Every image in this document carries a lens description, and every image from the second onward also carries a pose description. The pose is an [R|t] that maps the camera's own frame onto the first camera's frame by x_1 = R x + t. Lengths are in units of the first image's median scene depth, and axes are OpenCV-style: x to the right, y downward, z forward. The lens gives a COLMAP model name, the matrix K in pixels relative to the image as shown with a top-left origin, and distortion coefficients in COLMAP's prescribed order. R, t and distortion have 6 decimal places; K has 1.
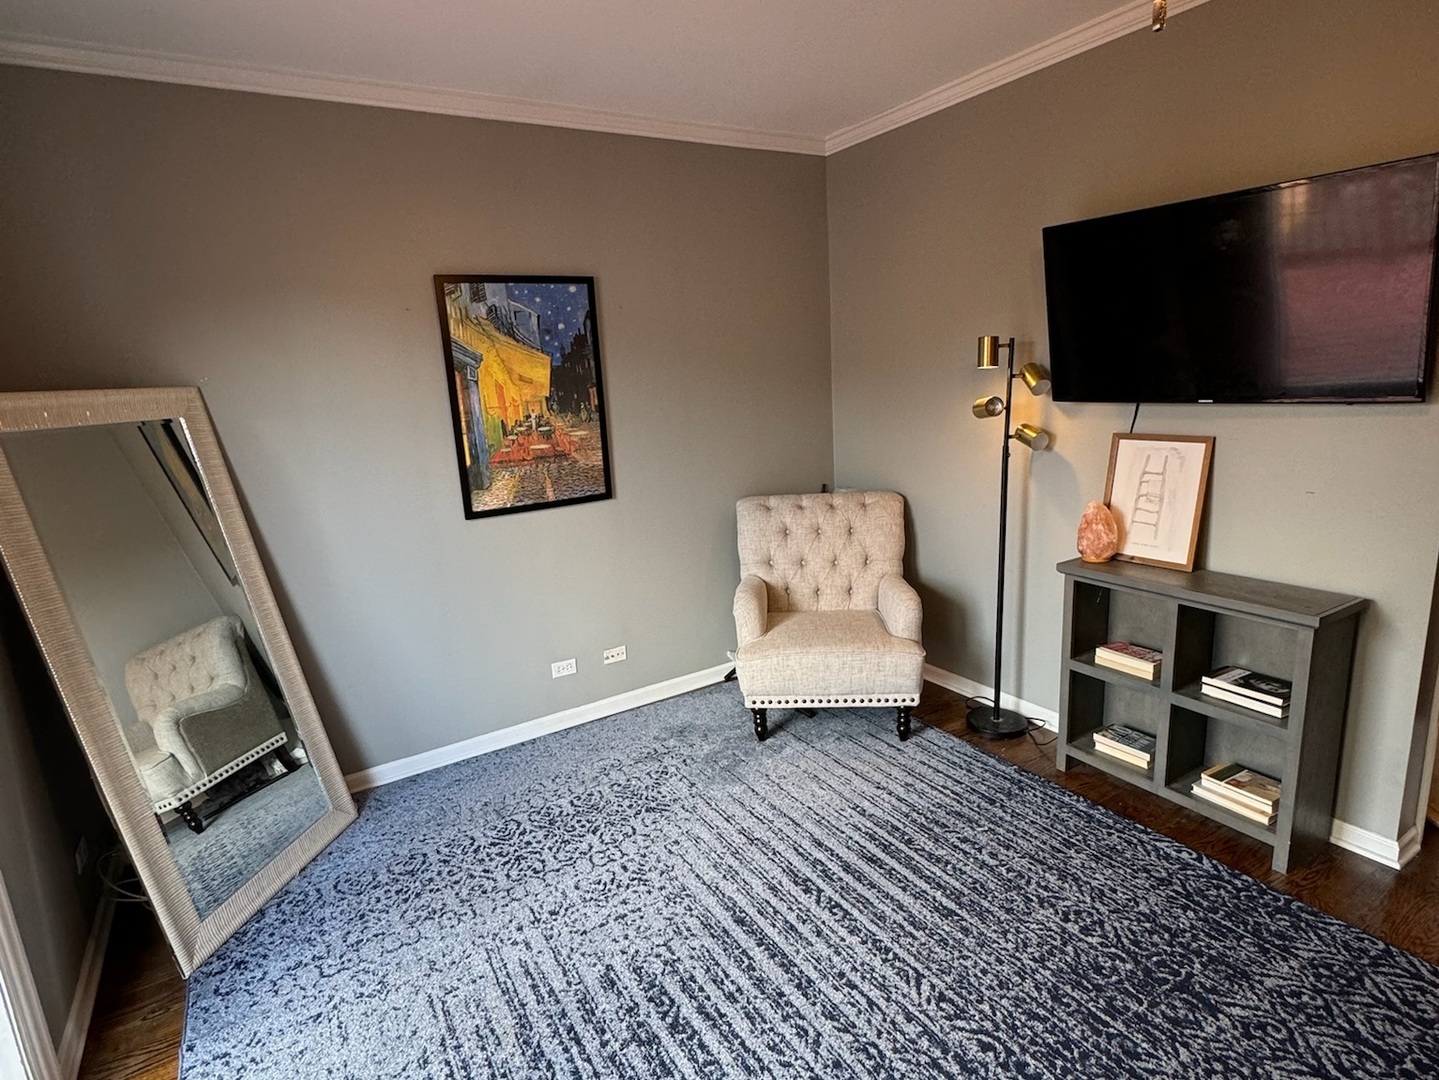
lens RADIAL K [[764.4, 0, 719.5], [0, 764.4, 540.0], [0, 0, 1]] dist [-0.003067, -0.000446]
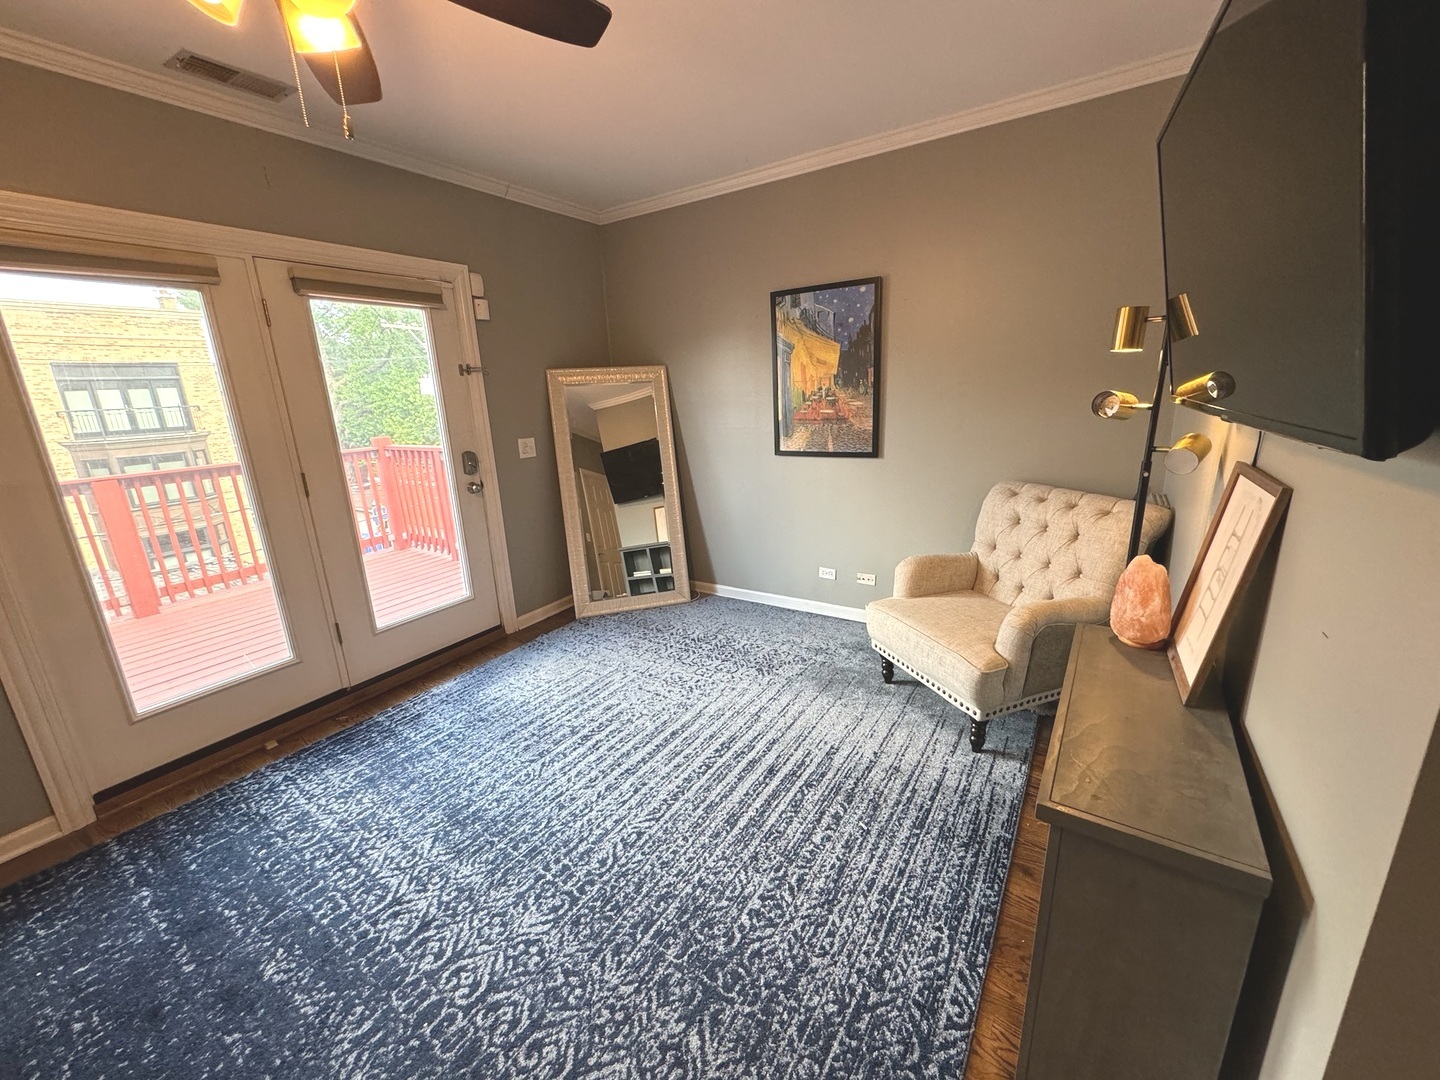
lens RADIAL K [[574.2, 0, 719.3], [0, 574.2, 537.8], [0, 0, 1]] dist [-0.001945, 0.000093]
pose [[0.426217, 0.271132, -0.863033, 0.954140], [-0.176346, 0.960627, 0.214703, -0.134897], [0.887266, 0.060683, 0.457249, 0.543112]]
